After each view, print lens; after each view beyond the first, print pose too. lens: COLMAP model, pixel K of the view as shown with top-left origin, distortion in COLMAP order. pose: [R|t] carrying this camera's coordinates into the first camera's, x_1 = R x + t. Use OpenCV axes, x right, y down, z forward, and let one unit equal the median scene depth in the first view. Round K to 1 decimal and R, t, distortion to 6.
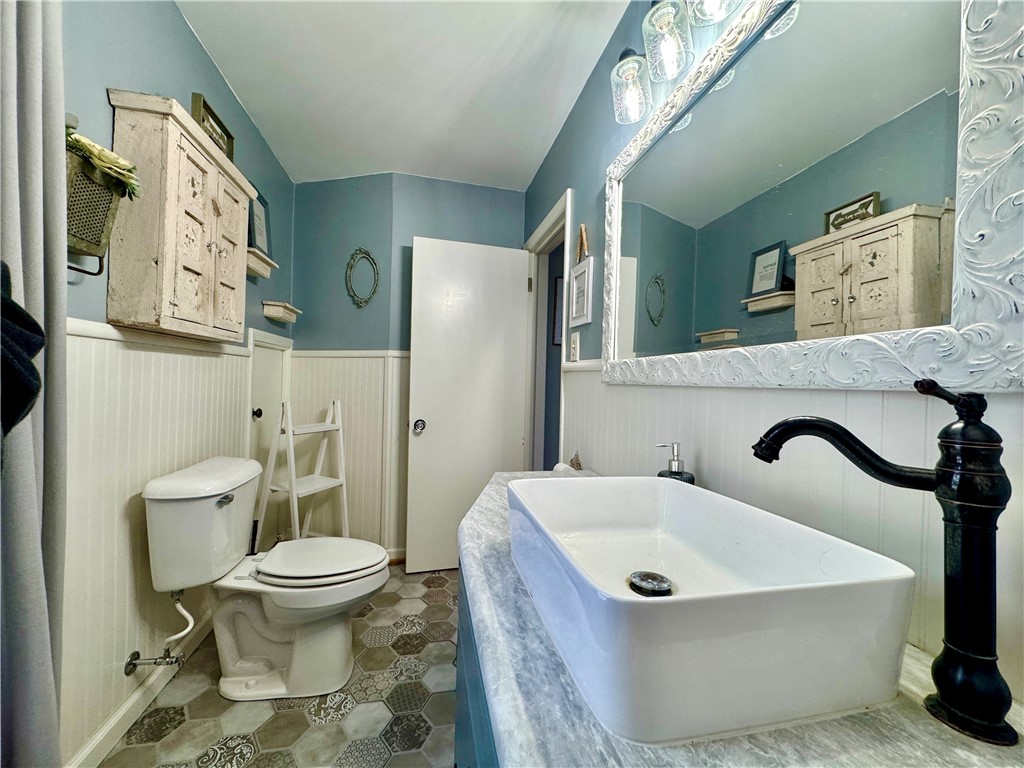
lens RADIAL K [[412.9, 0, 510.3], [0, 412.9, 379.6], [0, 0, 1]] dist [-0.001246, -0.000183]
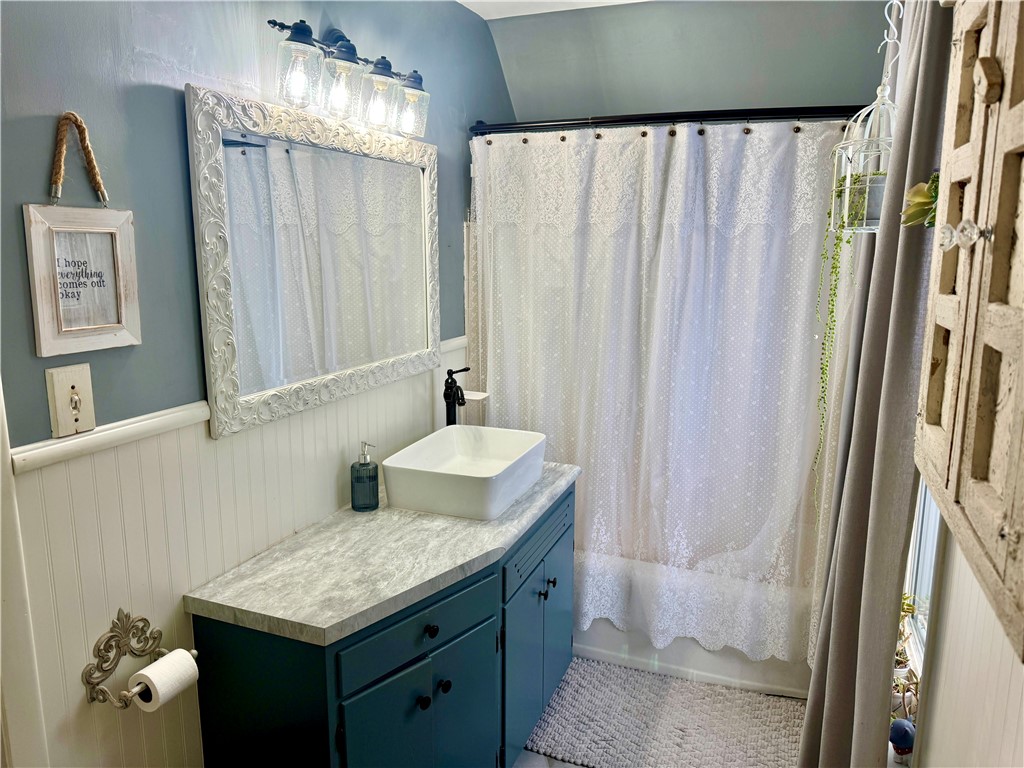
lens RADIAL K [[723.1, 0, 516.2], [0, 723.1, 385.1], [0, 0, 1]] dist [0.068975, -0.084065]
pose [[-0.838293, -0.130229, 0.529439, -0.852166], [-0.022870, 0.978600, 0.204499, -0.354573], [-0.544740, 0.159321, -0.823332, 1.881659]]
